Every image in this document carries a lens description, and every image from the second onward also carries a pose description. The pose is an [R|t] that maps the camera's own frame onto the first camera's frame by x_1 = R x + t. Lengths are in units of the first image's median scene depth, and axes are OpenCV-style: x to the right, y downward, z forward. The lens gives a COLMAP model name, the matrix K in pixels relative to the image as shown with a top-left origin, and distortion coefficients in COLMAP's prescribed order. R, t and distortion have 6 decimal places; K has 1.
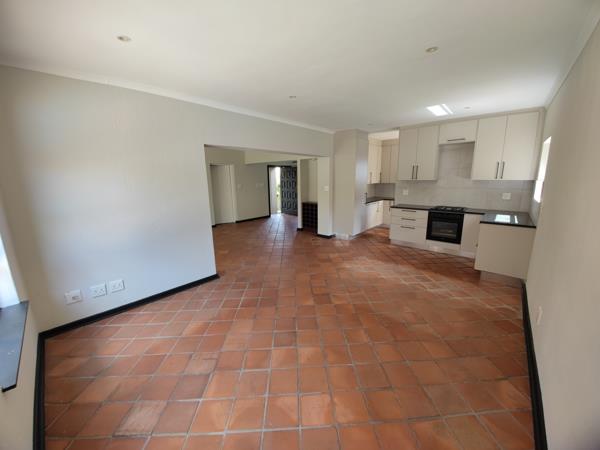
lens RADIAL K [[227.1, 0, 301.6], [0, 227.1, 222.3], [0, 0, 1]] dist [-0.000104, -0.006098]
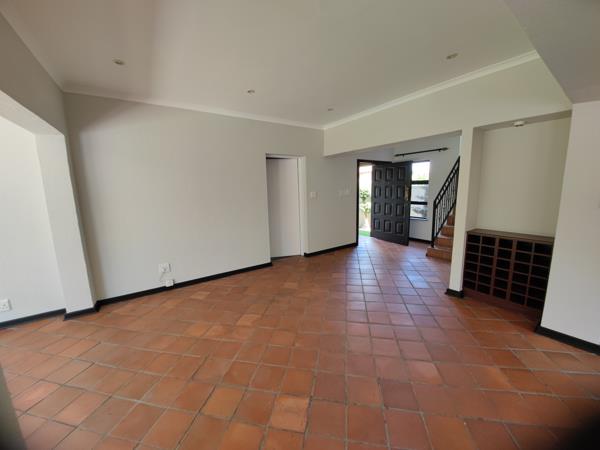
lens RADIAL K [[227.1, 0, 301.6], [0, 227.1, 222.3], [0, 0, 1]] dist [-0.000104, -0.006098]
pose [[0.971710, 0.024734, -0.234877, -0.190533], [-0.034502, 0.998698, -0.037573, -0.075653], [0.233642, 0.044614, 0.971299, 0.505846]]
